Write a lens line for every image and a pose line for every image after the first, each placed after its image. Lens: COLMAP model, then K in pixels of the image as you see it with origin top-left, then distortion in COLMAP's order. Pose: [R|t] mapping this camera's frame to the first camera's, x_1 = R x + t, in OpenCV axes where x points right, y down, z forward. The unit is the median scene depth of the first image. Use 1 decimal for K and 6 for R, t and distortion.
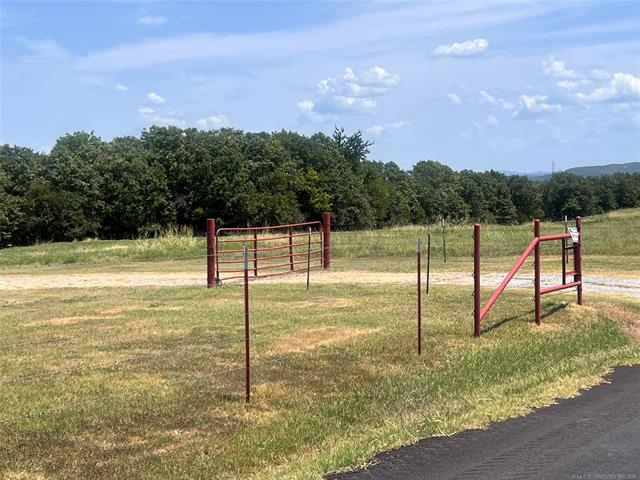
lens RADIAL K [[1009.5, 0, 322.0], [0, 1009.5, 240.1], [0, 0, 1]] dist [0.181118, 0.000000]
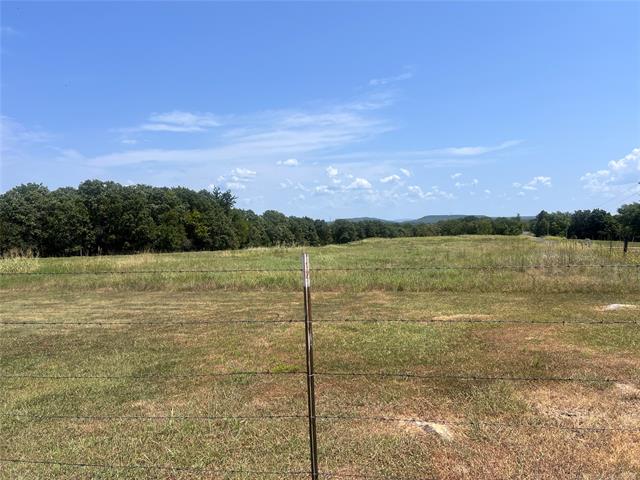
lens RADIAL K [[480.1, 0, 323.2], [0, 480.1, 243.1], [0, 0, 1]] dist [0.048347, -0.057103]
pose [[0.977975, 0.001866, 0.208712, 0.024712], [0.002408, 0.999793, -0.020225, -0.004659], [-0.208706, 0.020282, 0.977768, 0.220957]]
